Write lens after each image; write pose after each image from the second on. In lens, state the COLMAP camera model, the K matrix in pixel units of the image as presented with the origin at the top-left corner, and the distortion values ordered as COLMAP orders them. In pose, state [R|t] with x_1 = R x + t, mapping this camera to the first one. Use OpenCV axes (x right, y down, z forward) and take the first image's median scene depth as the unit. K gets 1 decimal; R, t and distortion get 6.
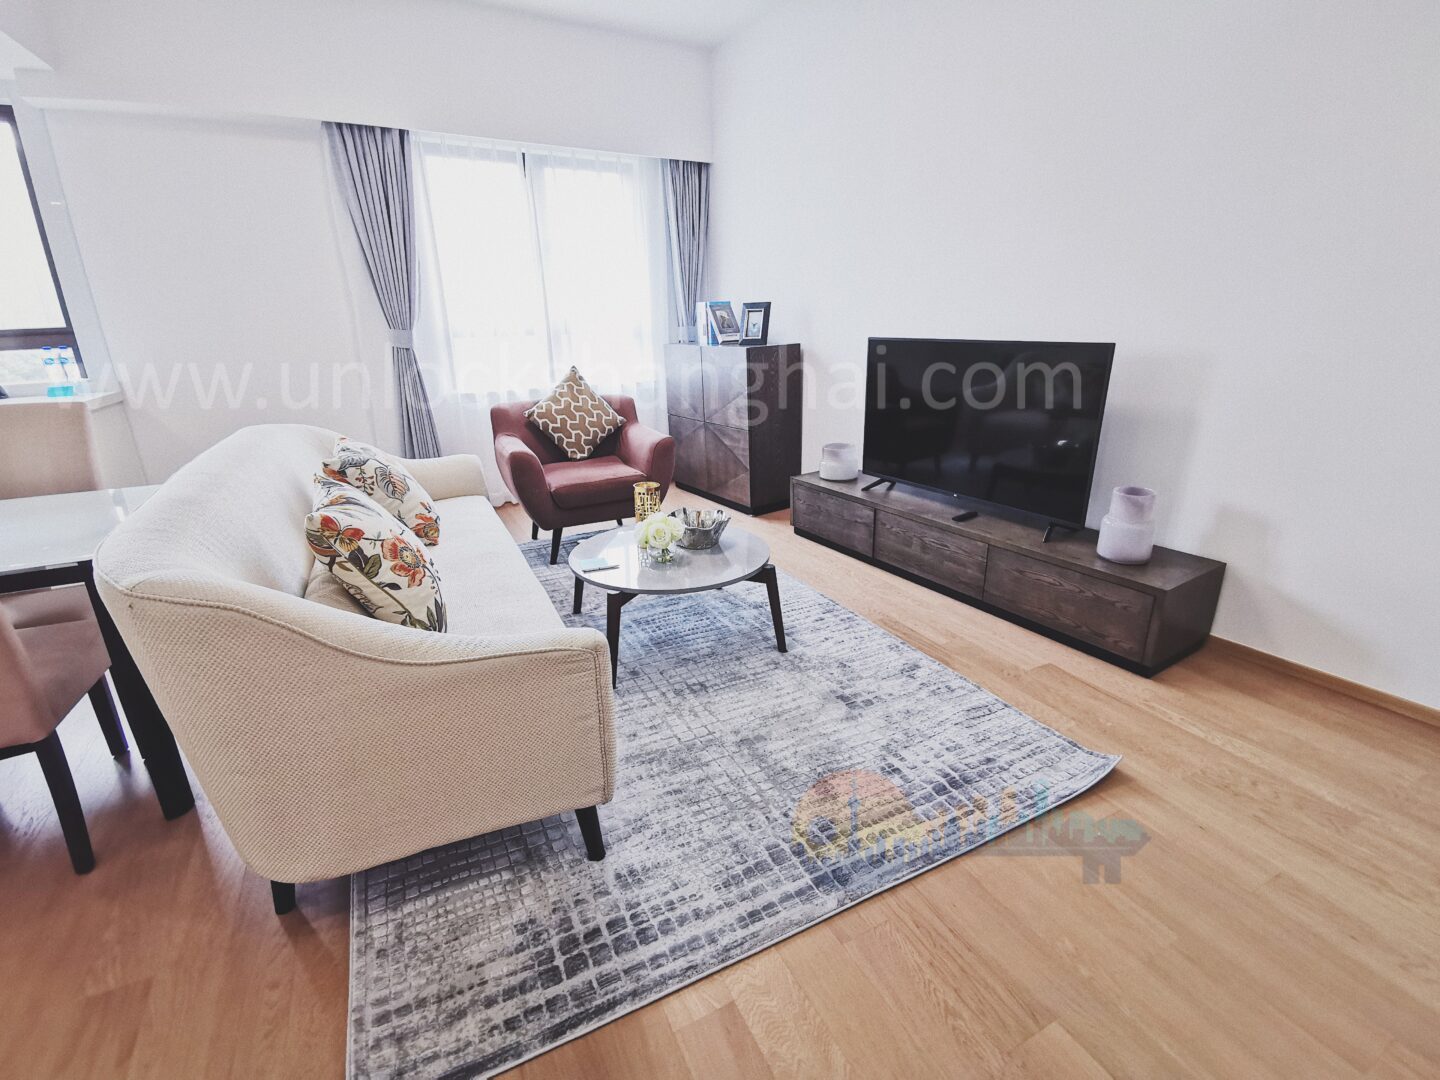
lens RADIAL K [[651.6, 0, 720.0], [0, 651.6, 540.0], [0, 0, 1]] dist [0.008719, -0.000176]
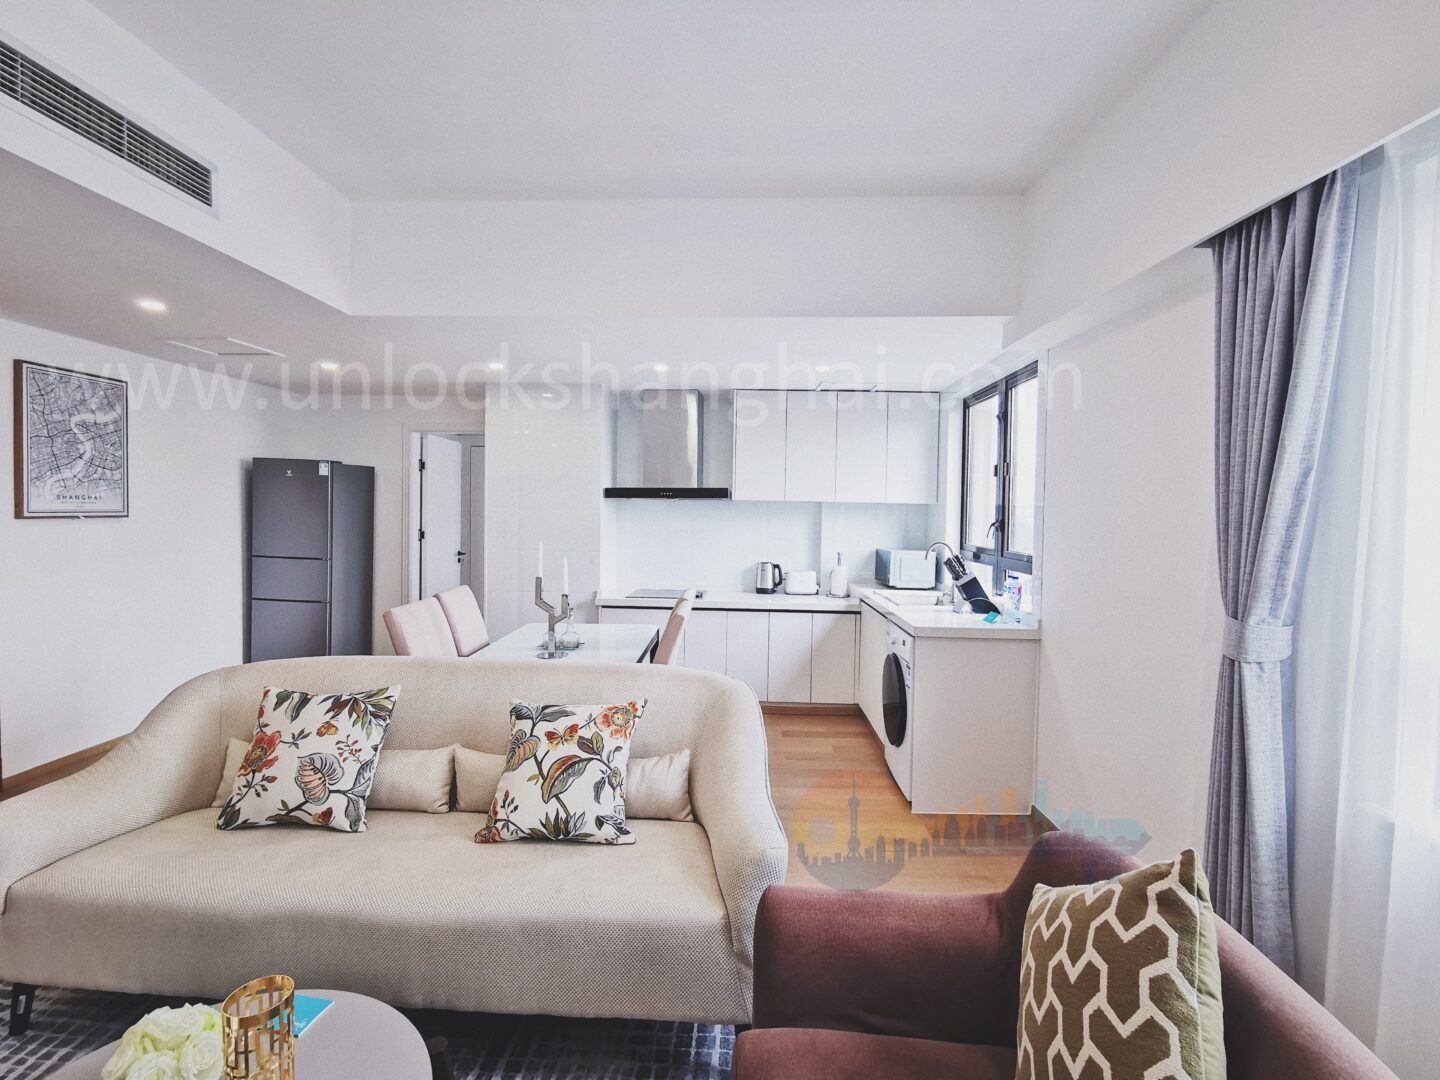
lens RADIAL K [[658.7, 0, 722.9], [0, 658.7, 532.3], [0, 0, 1]] dist [0.021357, -0.000051]
pose [[-0.481929, 0.042342, -0.875187, 0.077636], [-0.291122, 0.934351, 0.205513, -0.408039], [0.826434, 0.353829, -0.437964, 0.985056]]
